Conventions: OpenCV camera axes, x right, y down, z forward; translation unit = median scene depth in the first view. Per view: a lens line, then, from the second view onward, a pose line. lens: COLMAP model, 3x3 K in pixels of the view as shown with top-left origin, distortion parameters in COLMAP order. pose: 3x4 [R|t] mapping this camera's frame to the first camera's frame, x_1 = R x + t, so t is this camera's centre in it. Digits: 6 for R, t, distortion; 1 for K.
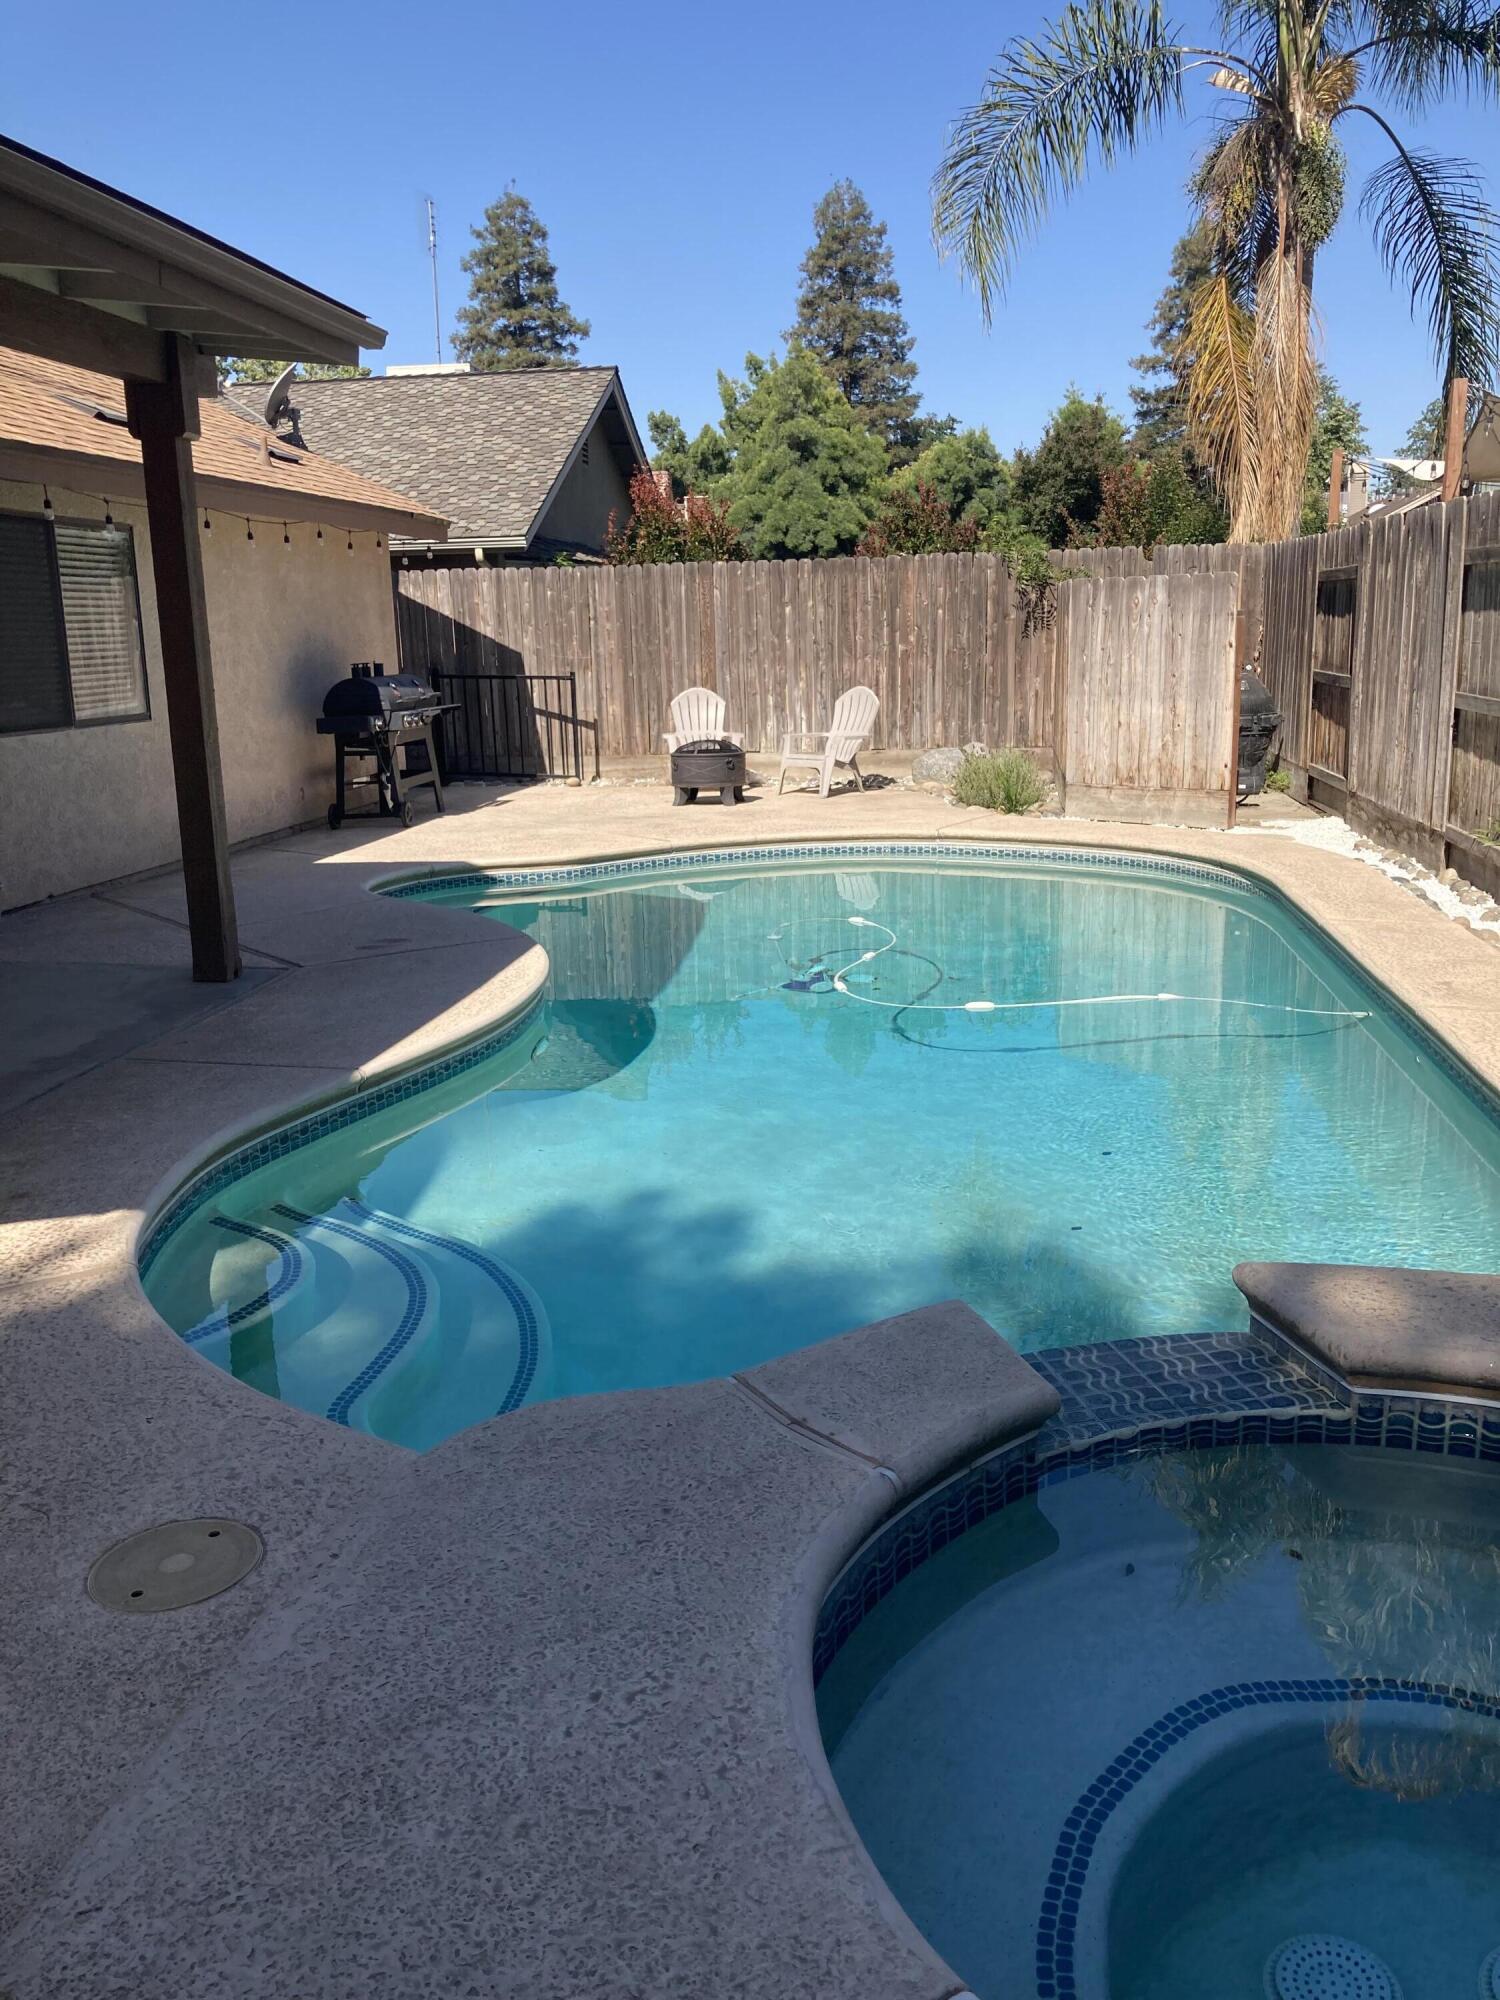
lens RADIAL K [[1641.9, 0, 750.4], [0, 1641.9, 998.4], [0, 0, 1]] dist [0.105114, -0.001238]
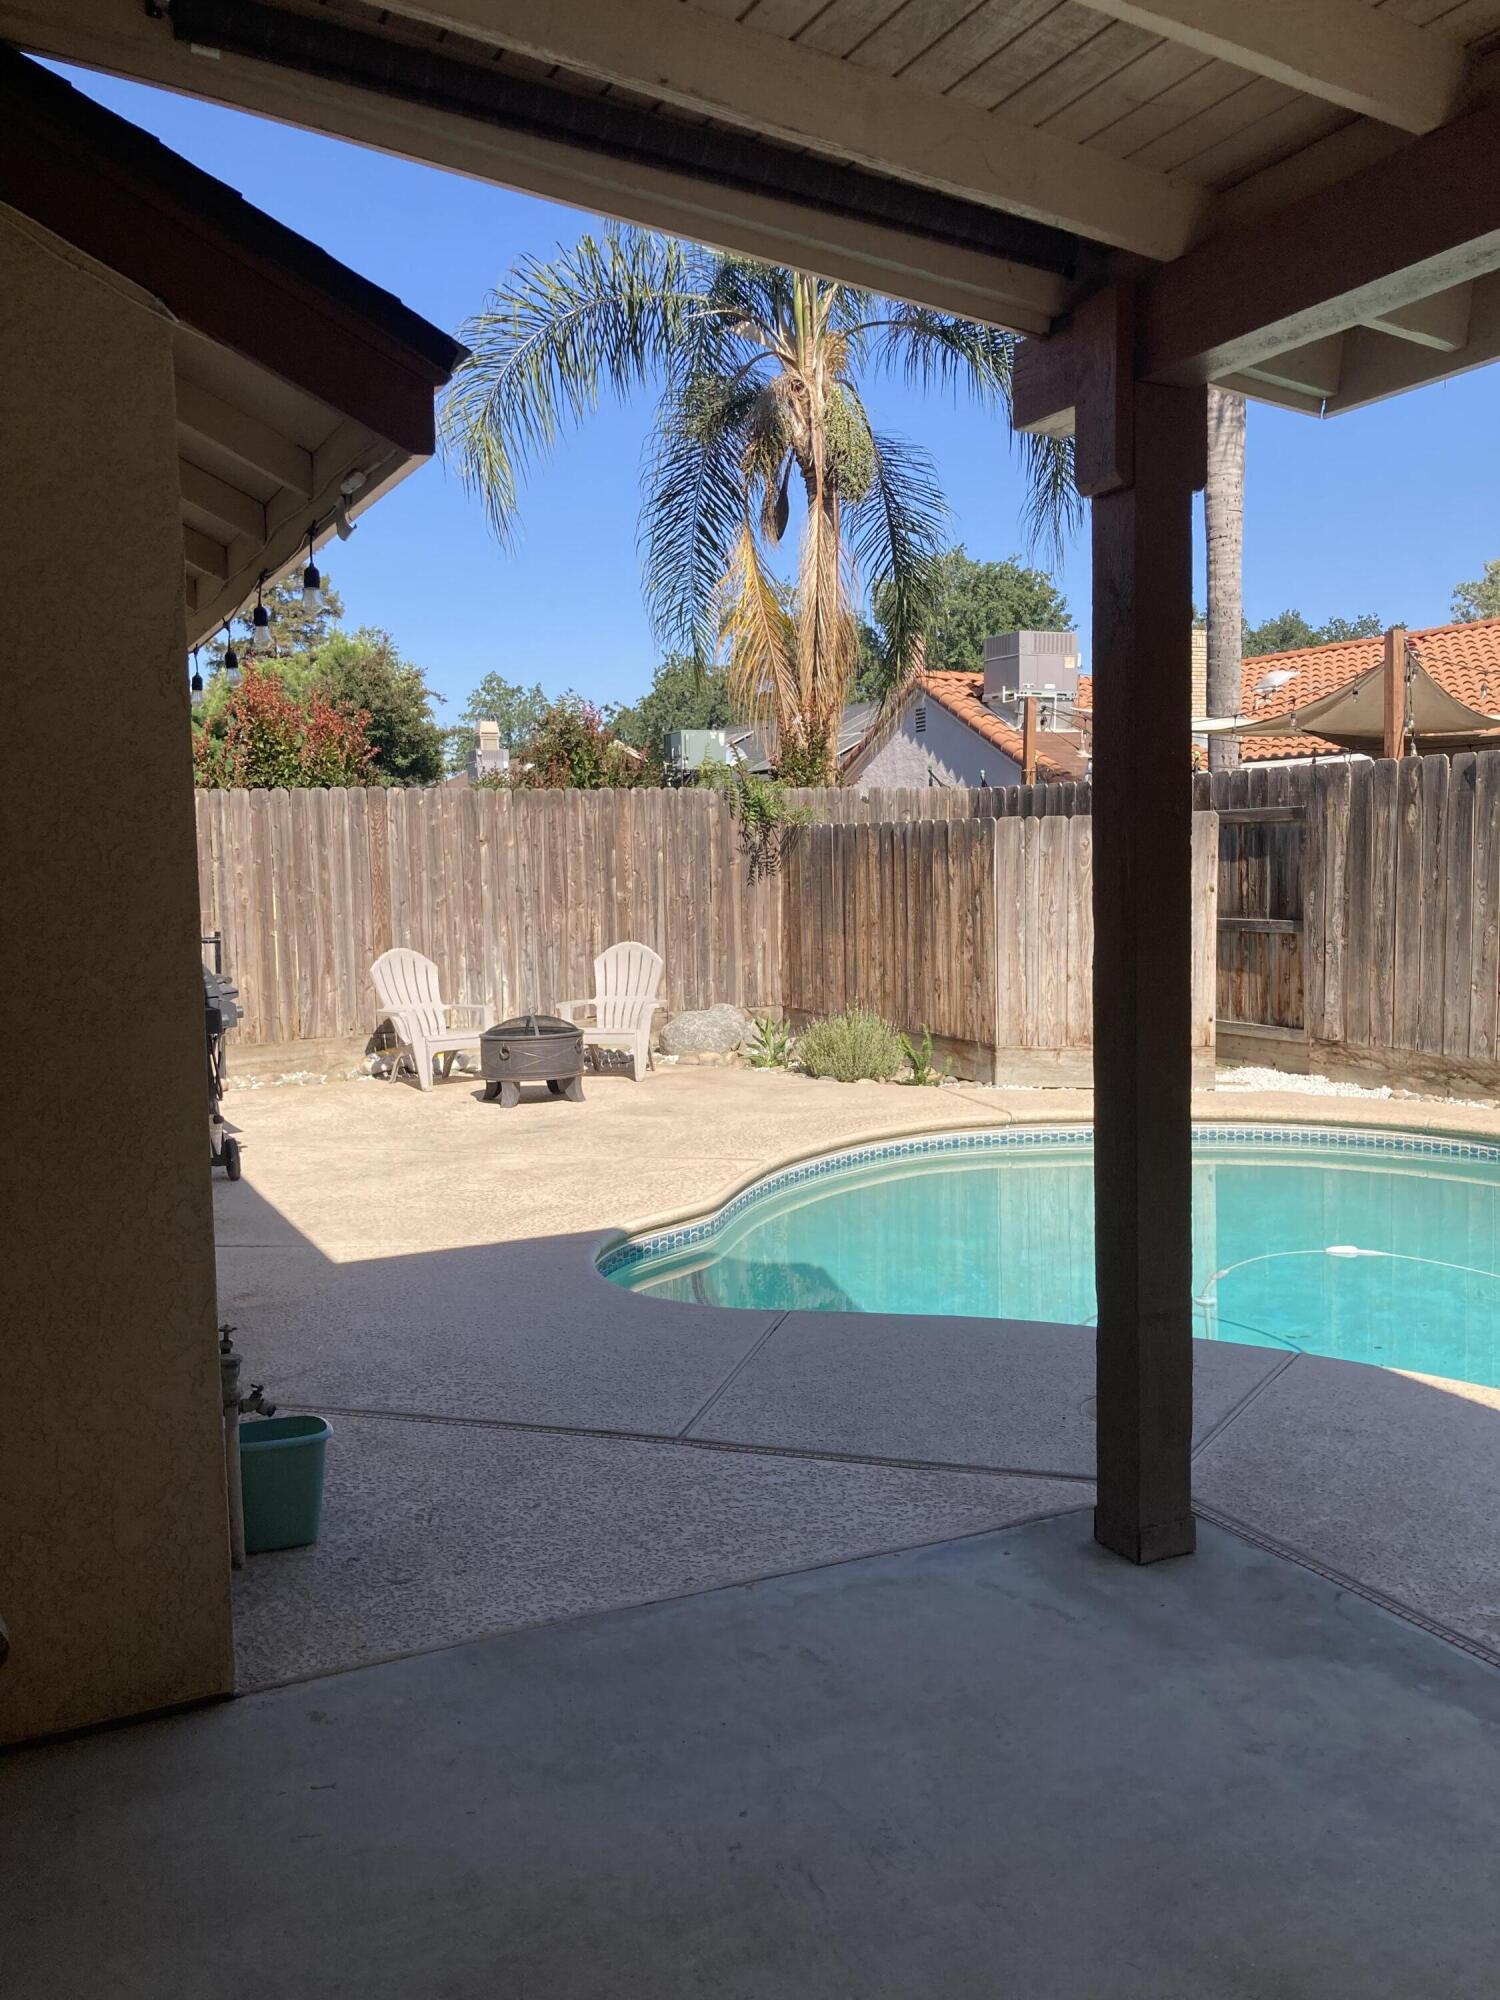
lens RADIAL K [[1641.9, 0, 750.3], [0, 1641.9, 1000.1], [0, 0, 1]] dist [0.105114, -0.001238]
pose [[0.812907, -0.044219, 0.580713, -0.337920], [0.127639, 0.986399, -0.103564, -0.066519], [-0.568235, 0.158309, 0.807495, 0.302970]]
